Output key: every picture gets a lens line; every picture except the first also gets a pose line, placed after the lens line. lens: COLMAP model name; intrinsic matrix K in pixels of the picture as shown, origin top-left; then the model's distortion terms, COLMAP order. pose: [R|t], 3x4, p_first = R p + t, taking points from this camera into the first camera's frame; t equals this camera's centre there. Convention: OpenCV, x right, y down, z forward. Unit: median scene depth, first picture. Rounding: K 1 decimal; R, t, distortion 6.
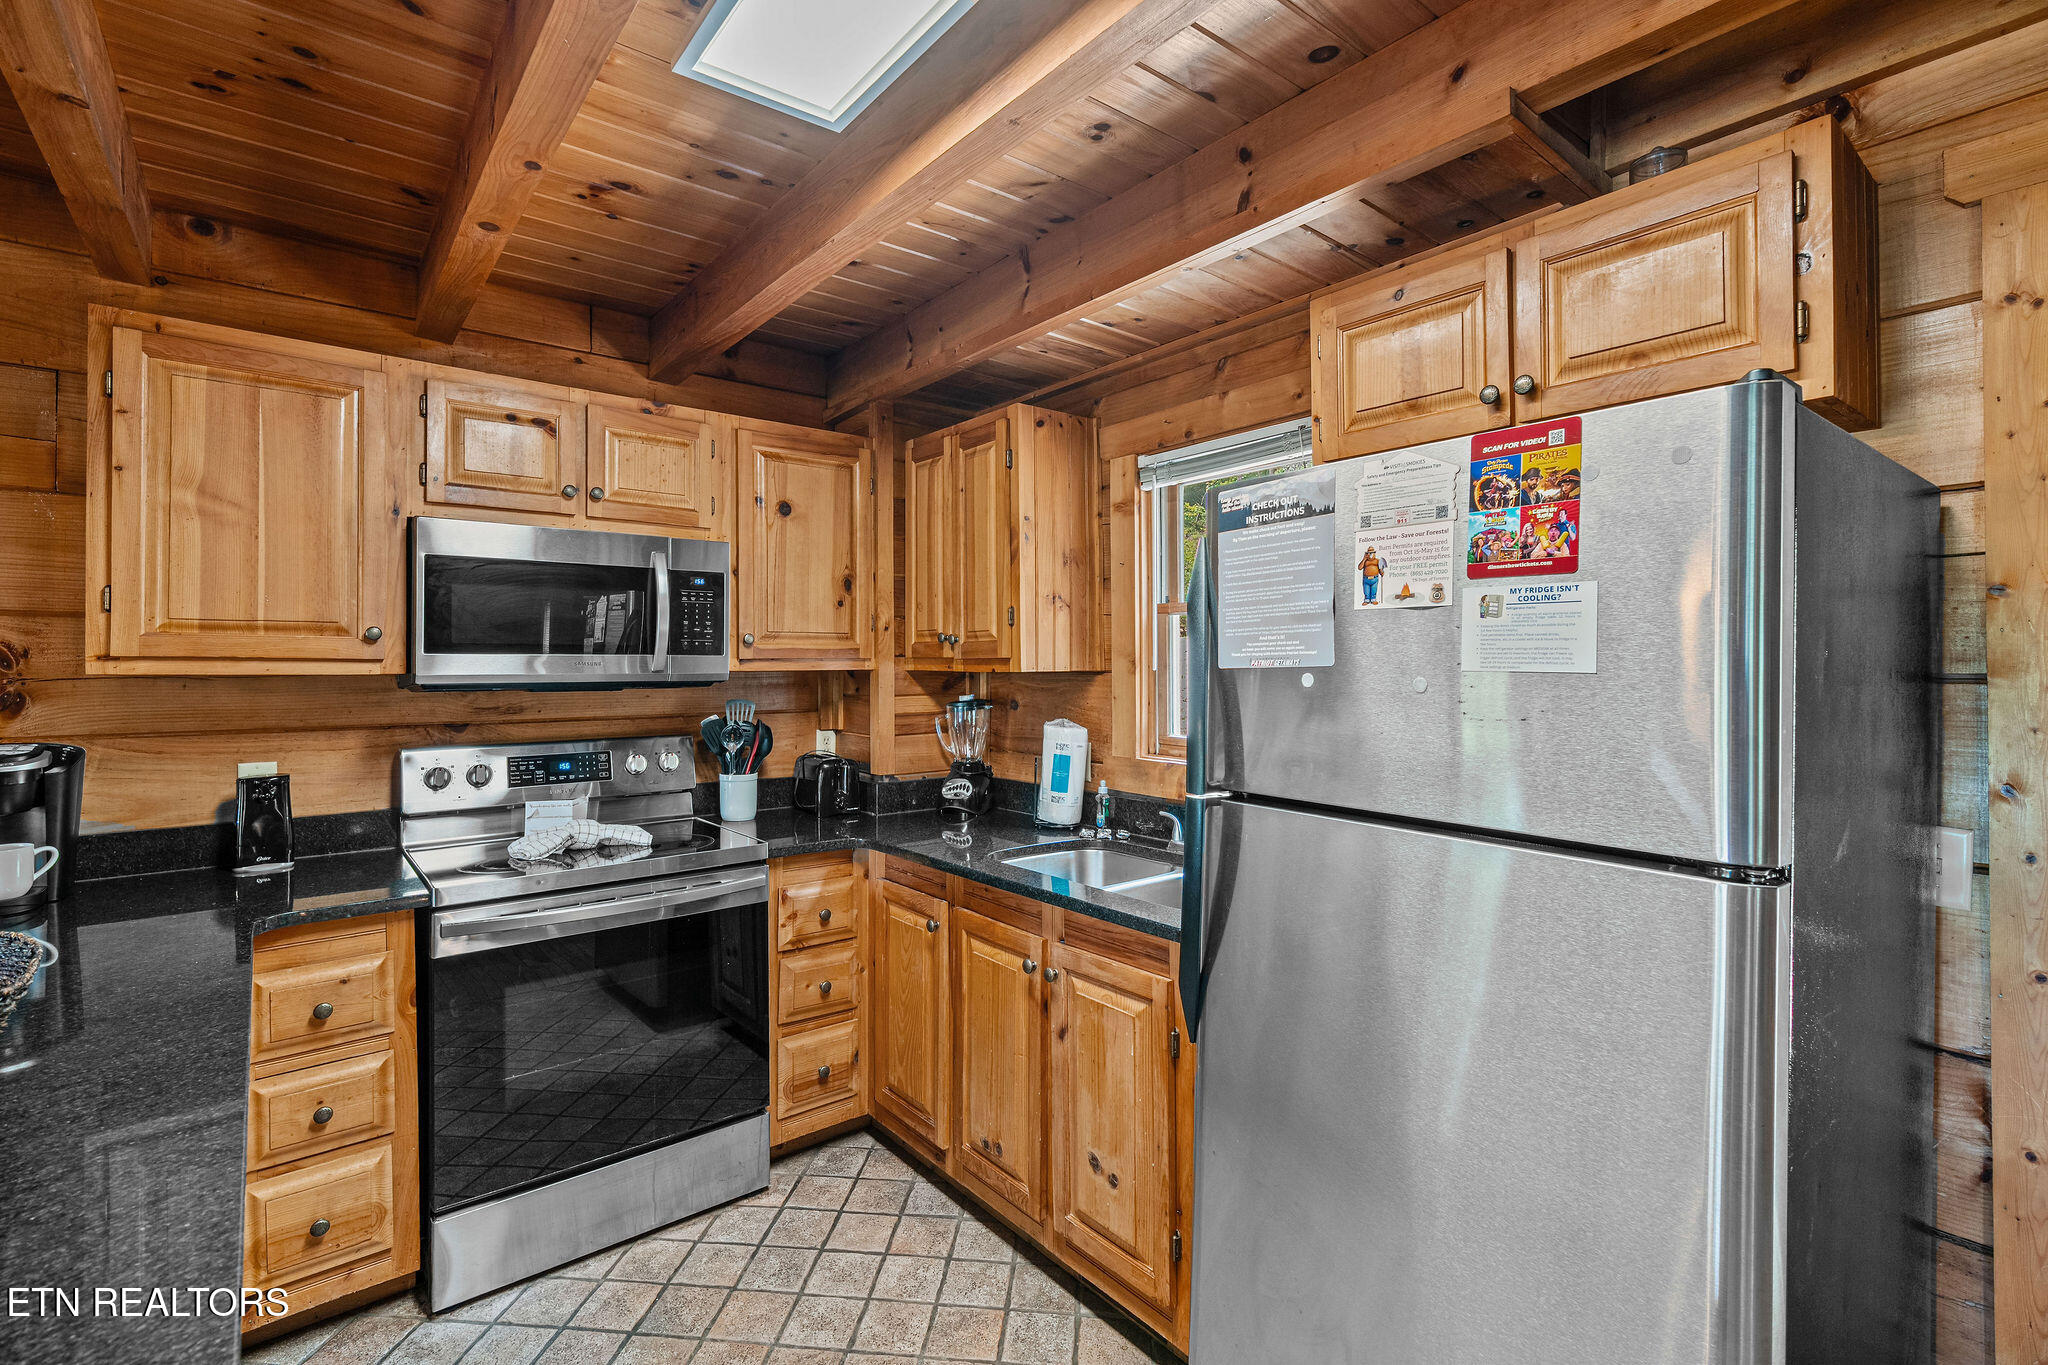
lens RADIAL K [[917.2, 0, 1022.3], [0, 917.2, 655.7], [0, 0, 1]] dist [-0.006693, 0.002944]
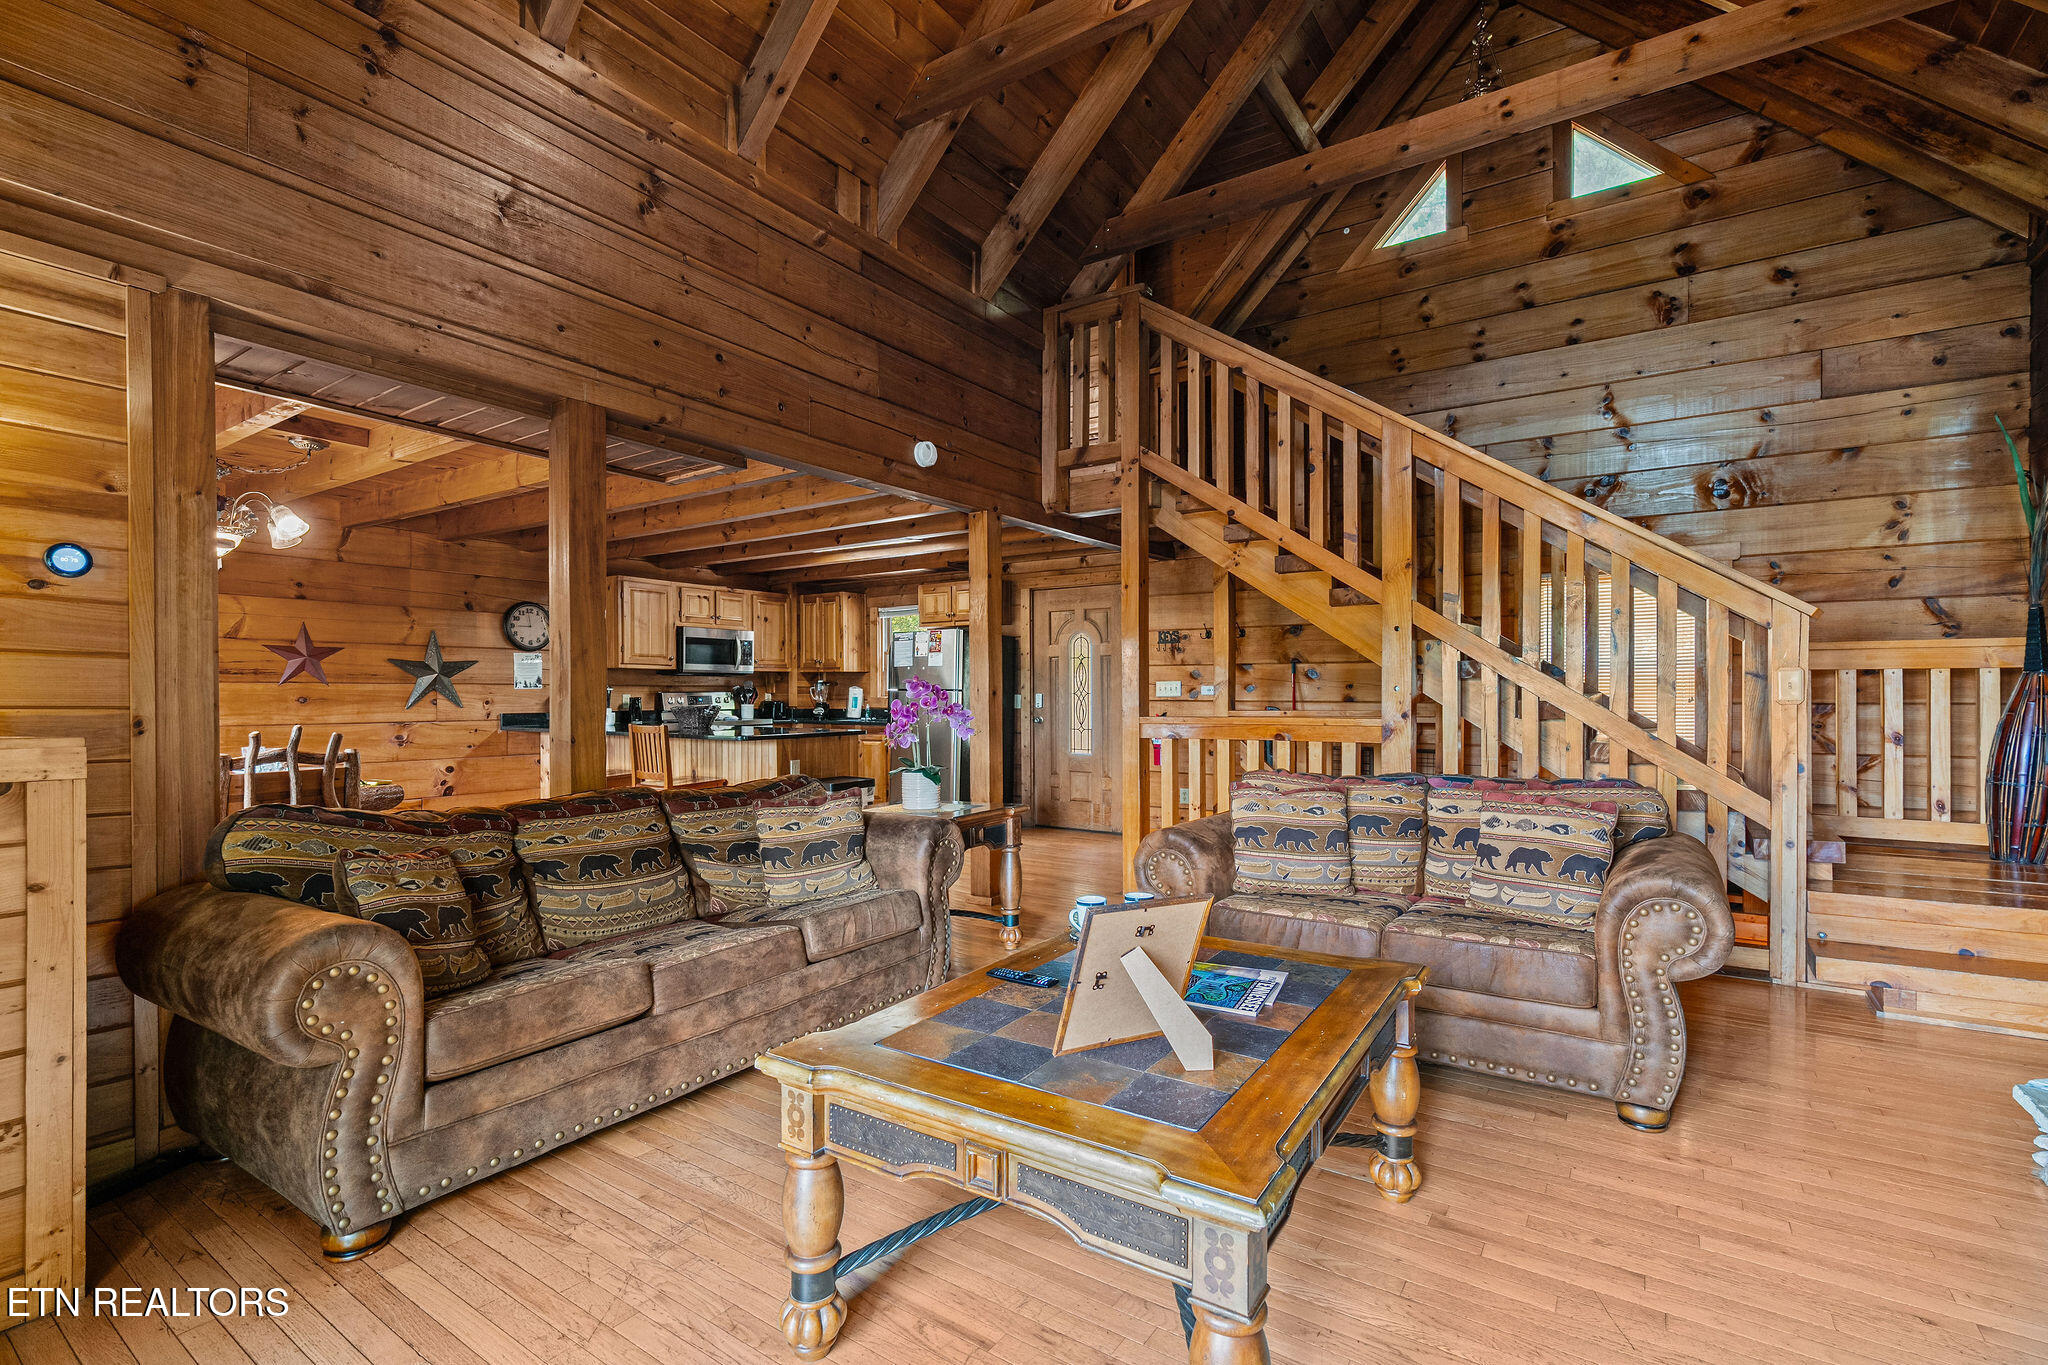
lens RADIAL K [[917.2, 0, 1016.1], [0, 917.2, 692.1], [0, 0, 1]] dist [-0.006693, 0.002944]
pose [[0.960005, 0.000378, 0.279984, -0.346392], [-0.002464, 0.999972, 0.007098, 0.070467], [-0.279974, -0.007504, 0.959978, -2.487213]]
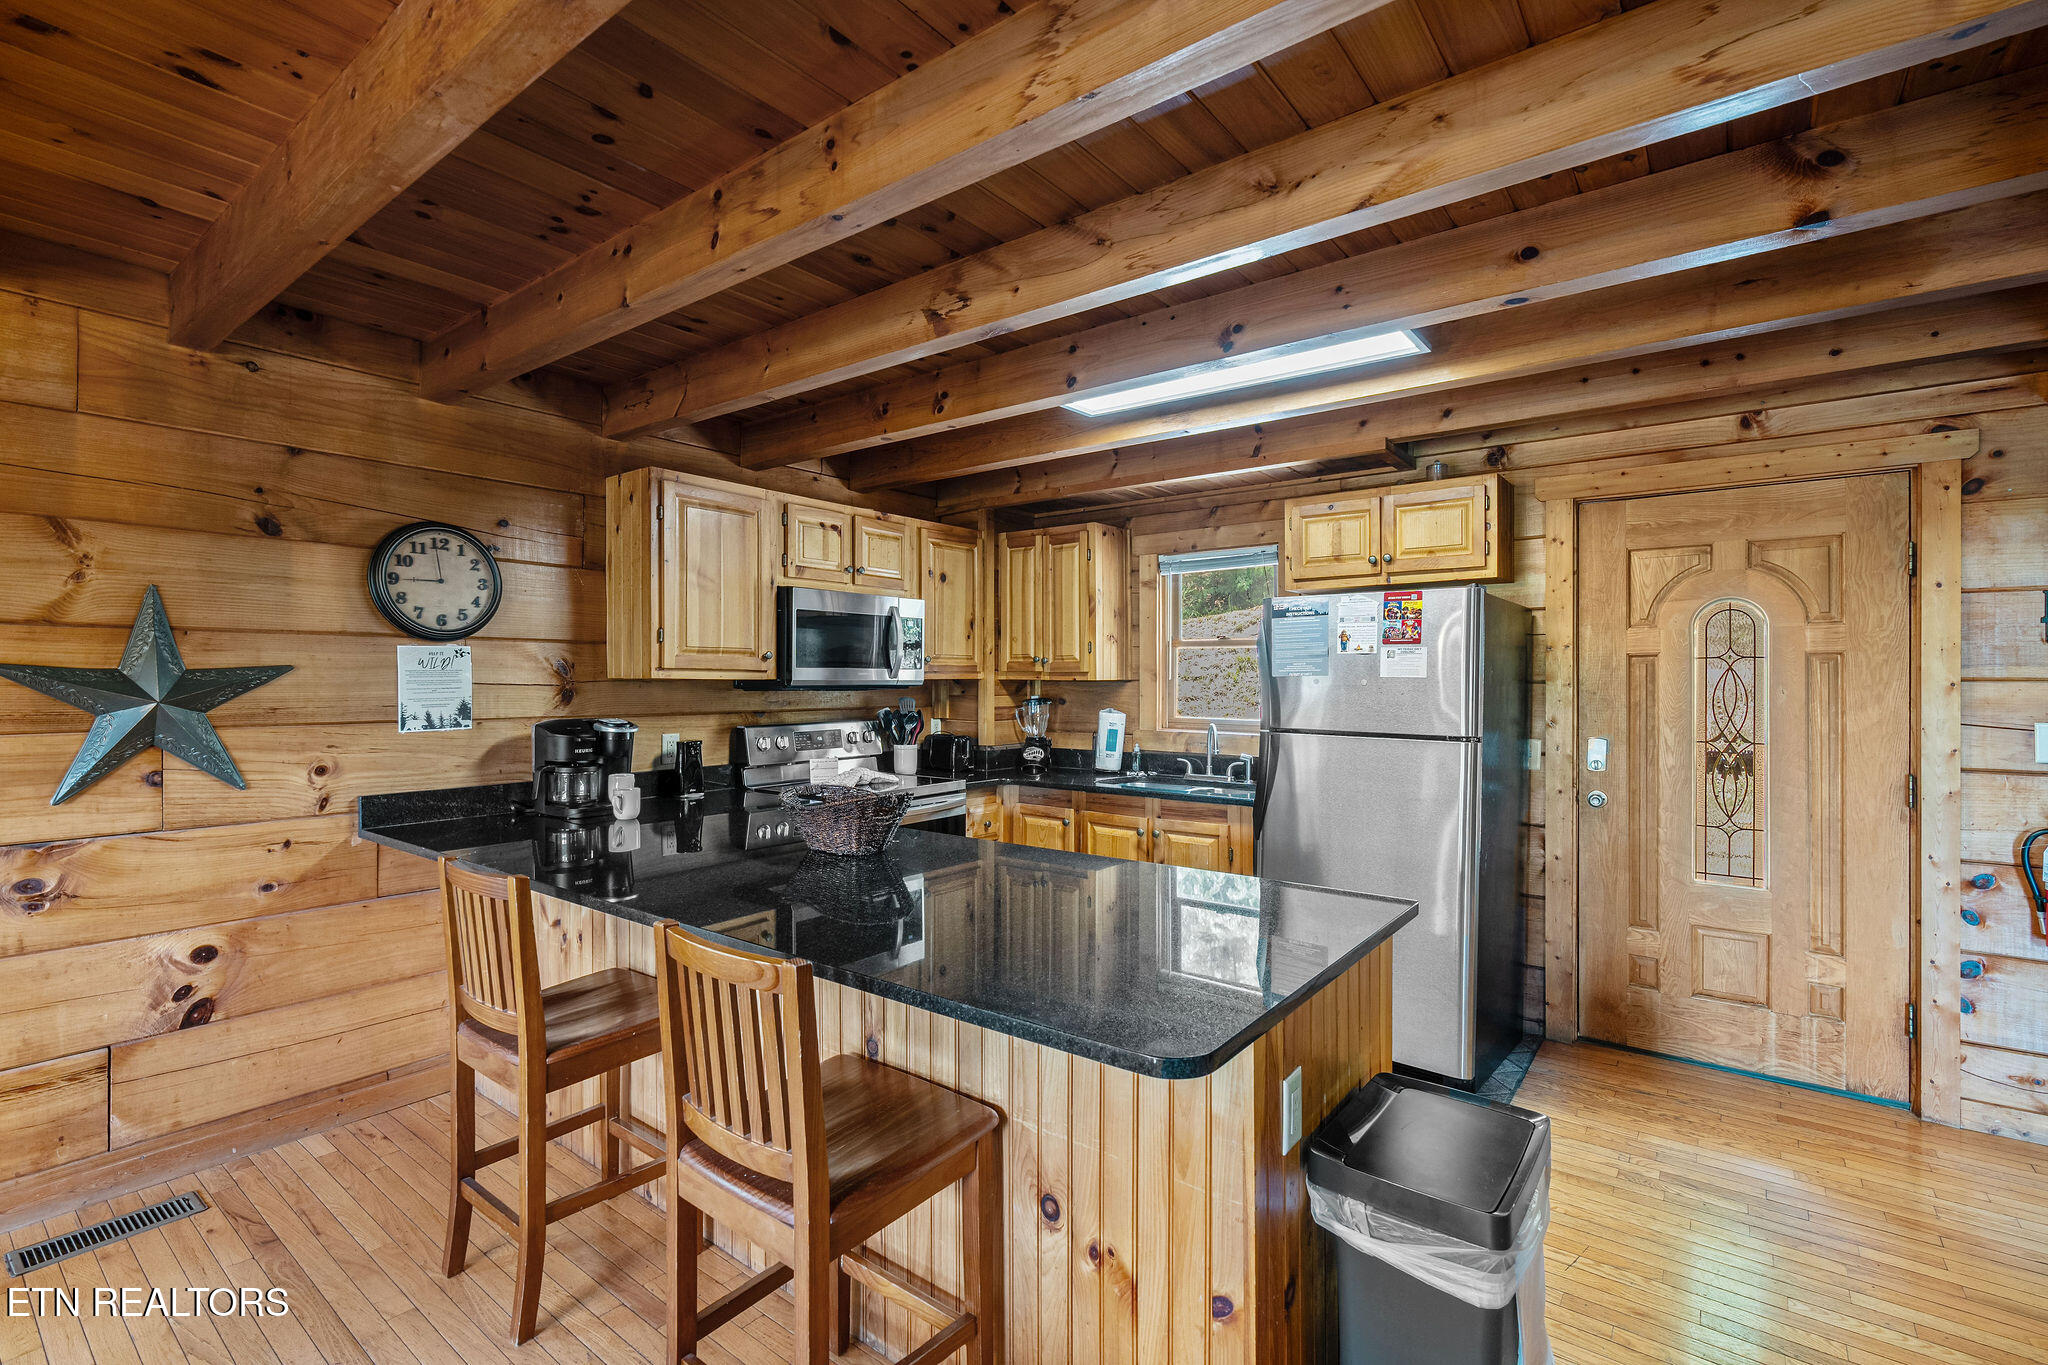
lens RADIAL K [[917.2, 0, 1020.0], [0, 917.2, 680.4], [0, 0, 1]] dist [-0.006693, 0.002944]
pose [[0.973669, 0.003480, 0.227940, -0.540618], [-0.005889, 0.999934, 0.009890, 0.002237], [-0.227890, -0.010972, 0.973625, -0.646925]]
